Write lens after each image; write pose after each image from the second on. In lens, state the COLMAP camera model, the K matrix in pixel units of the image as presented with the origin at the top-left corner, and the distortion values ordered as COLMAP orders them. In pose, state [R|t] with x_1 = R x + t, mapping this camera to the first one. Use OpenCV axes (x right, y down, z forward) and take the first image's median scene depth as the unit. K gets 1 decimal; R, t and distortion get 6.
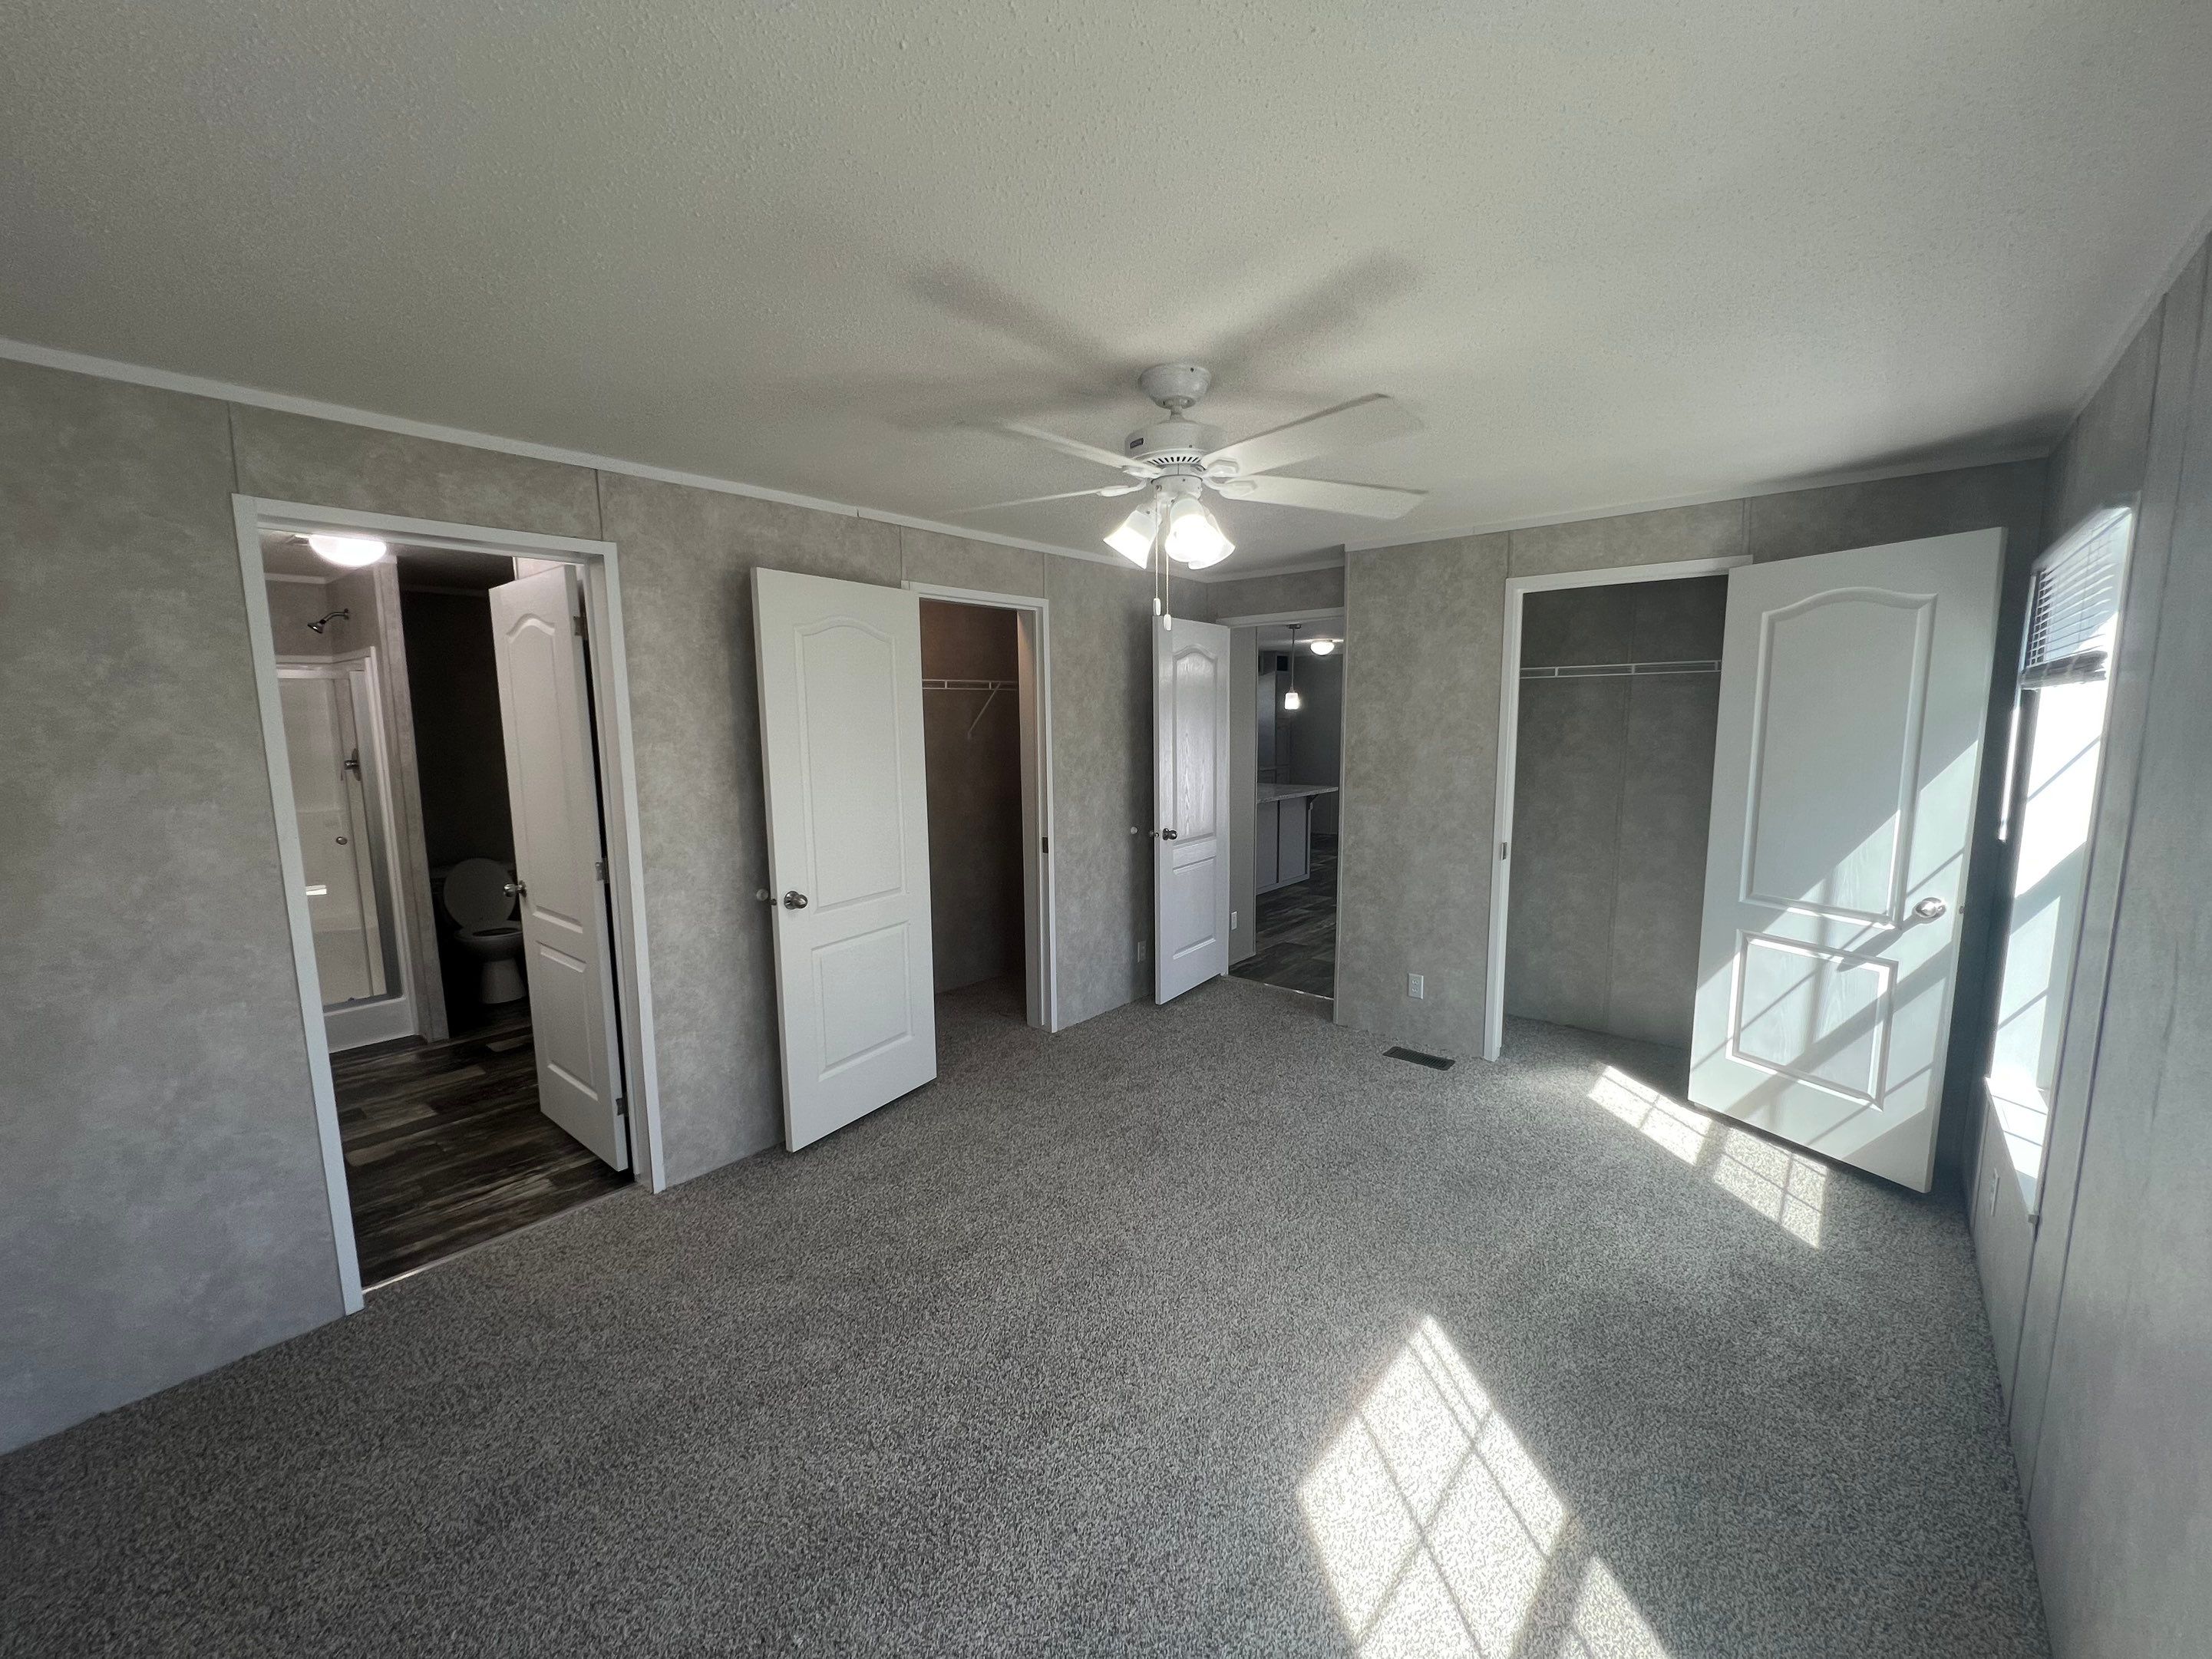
lens RADIAL K [[886.9, 0, 1106.5], [0, 886.9, 826.7], [0, 0, 1]] dist [0.000354, -0.000757]
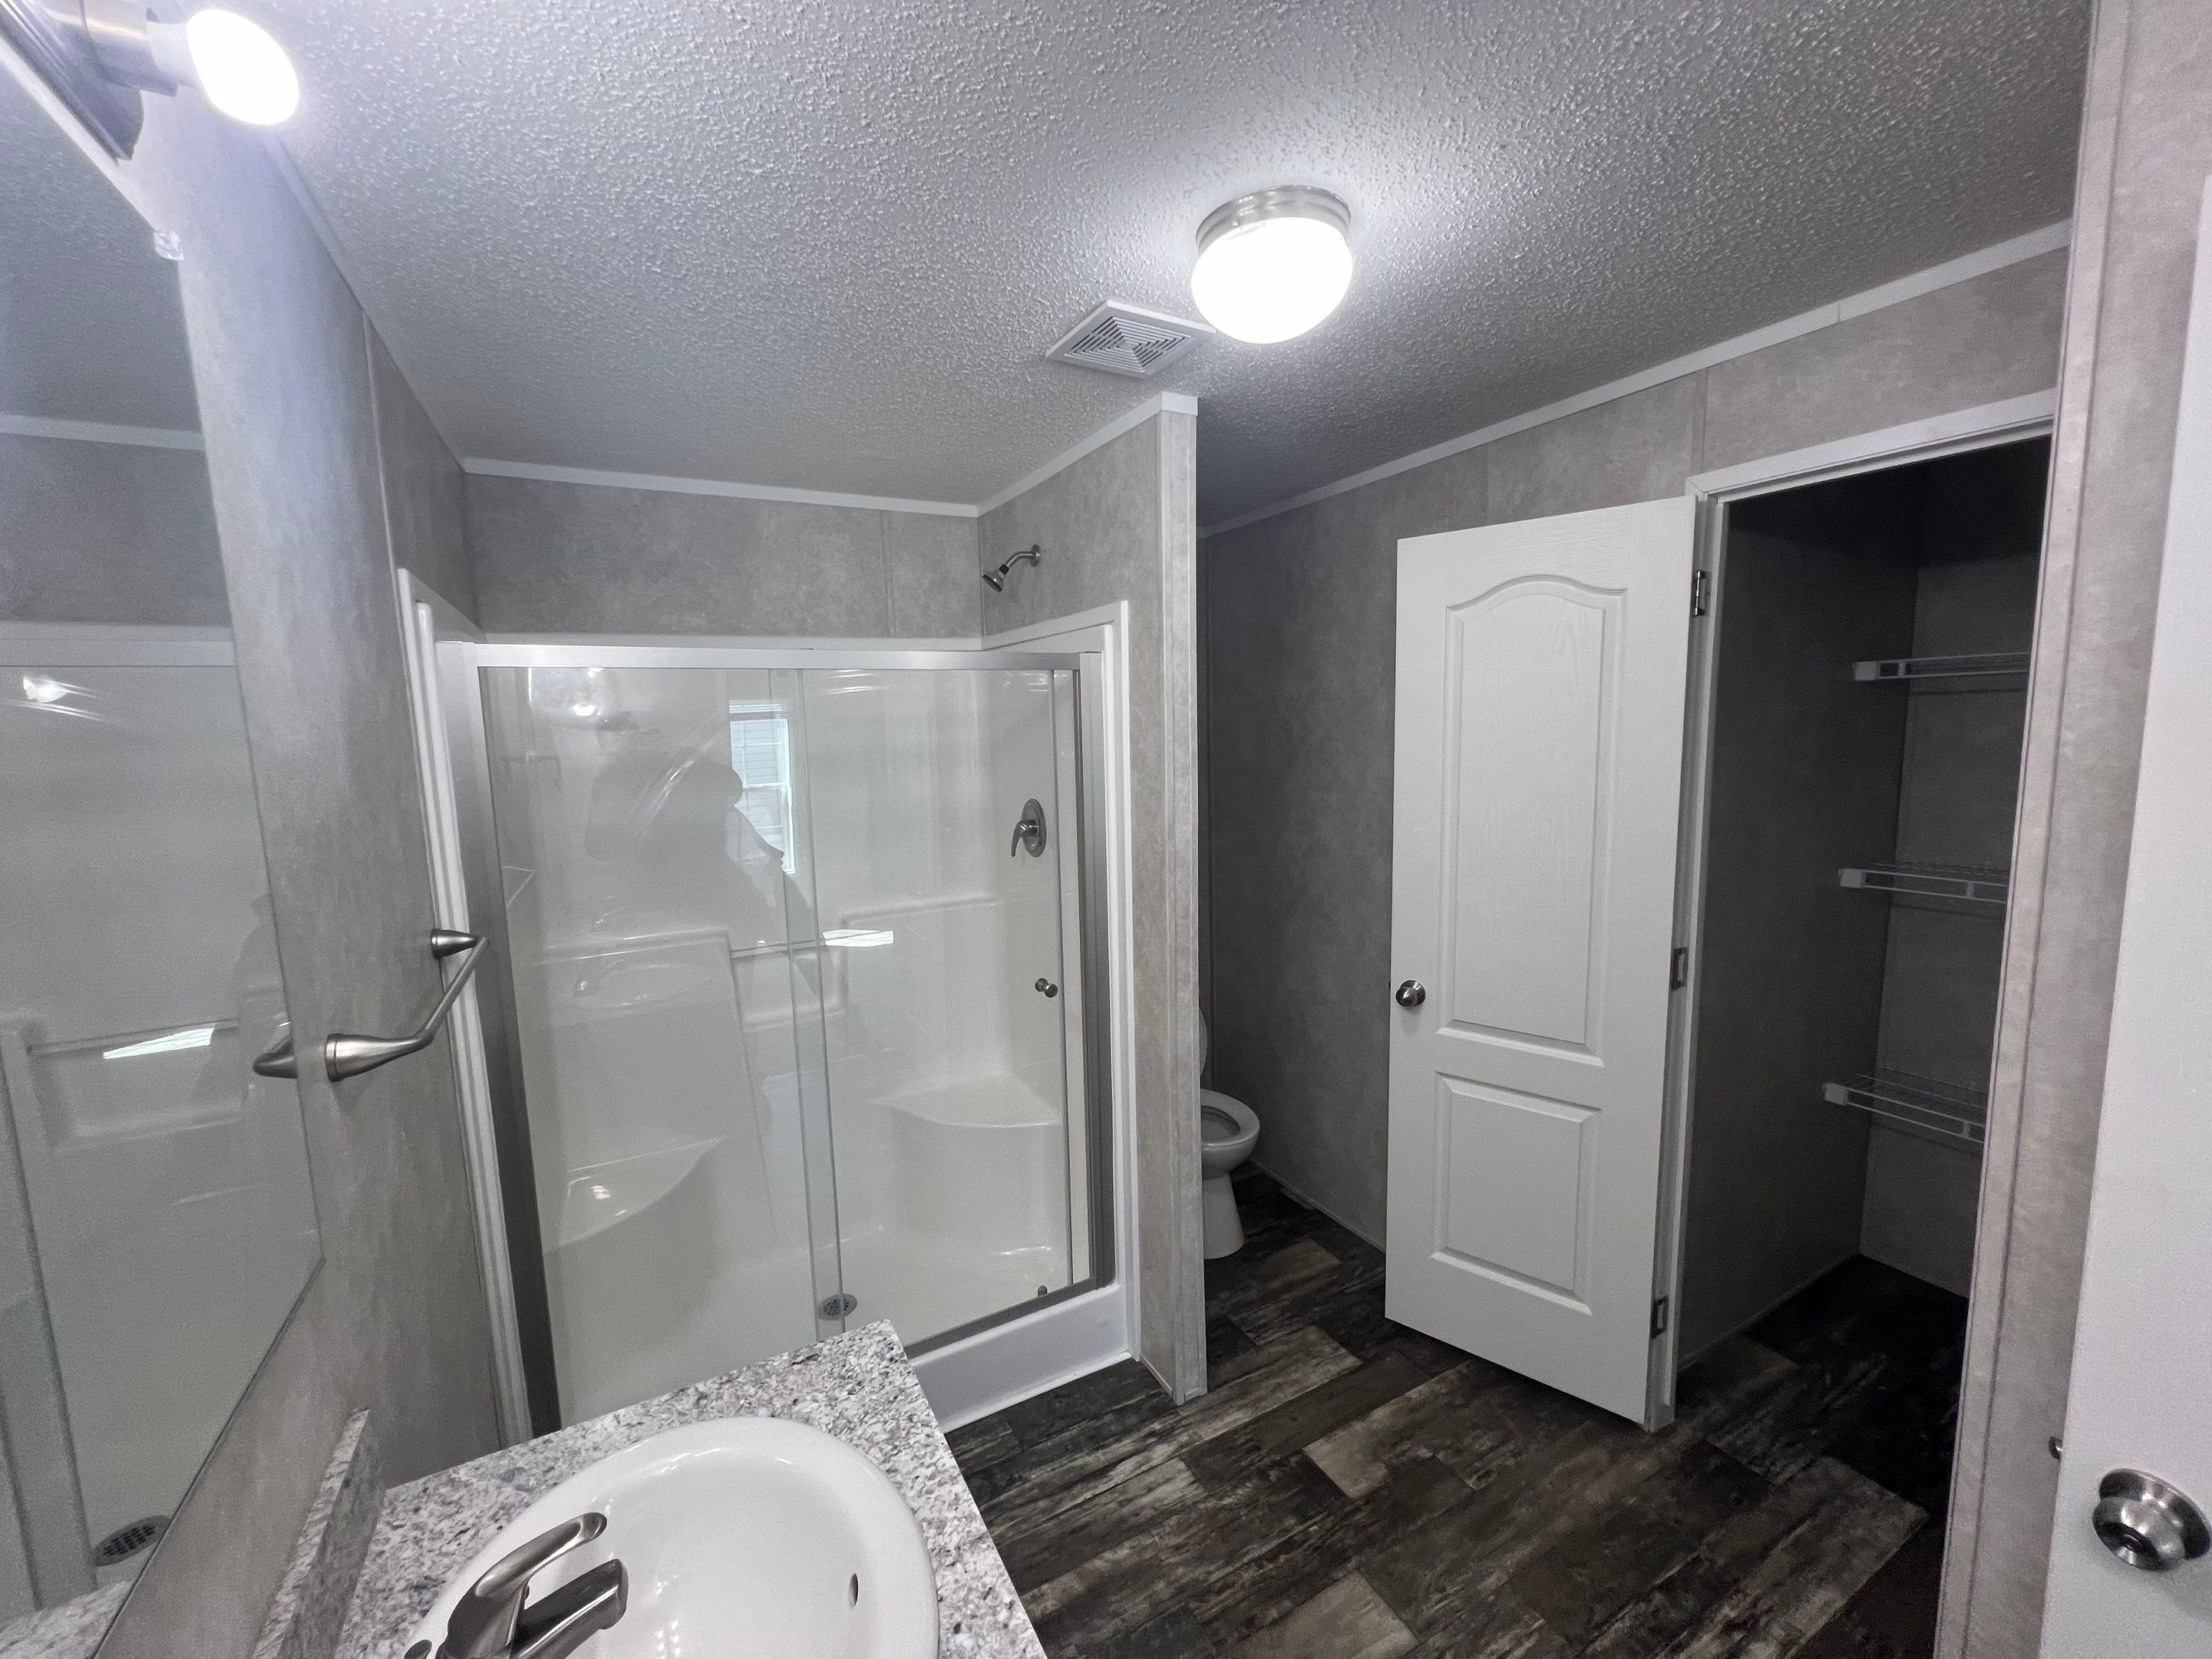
lens RADIAL K [[886.9, 0, 1115.5], [0, 886.9, 851.4], [0, 0, 1]] dist [0.000354, -0.000757]
pose [[0.939924, 0.036195, -0.339460, -0.756963], [-0.027746, 0.999173, 0.029713, -0.096042], [0.340254, -0.018509, 0.940151, 0.621551]]
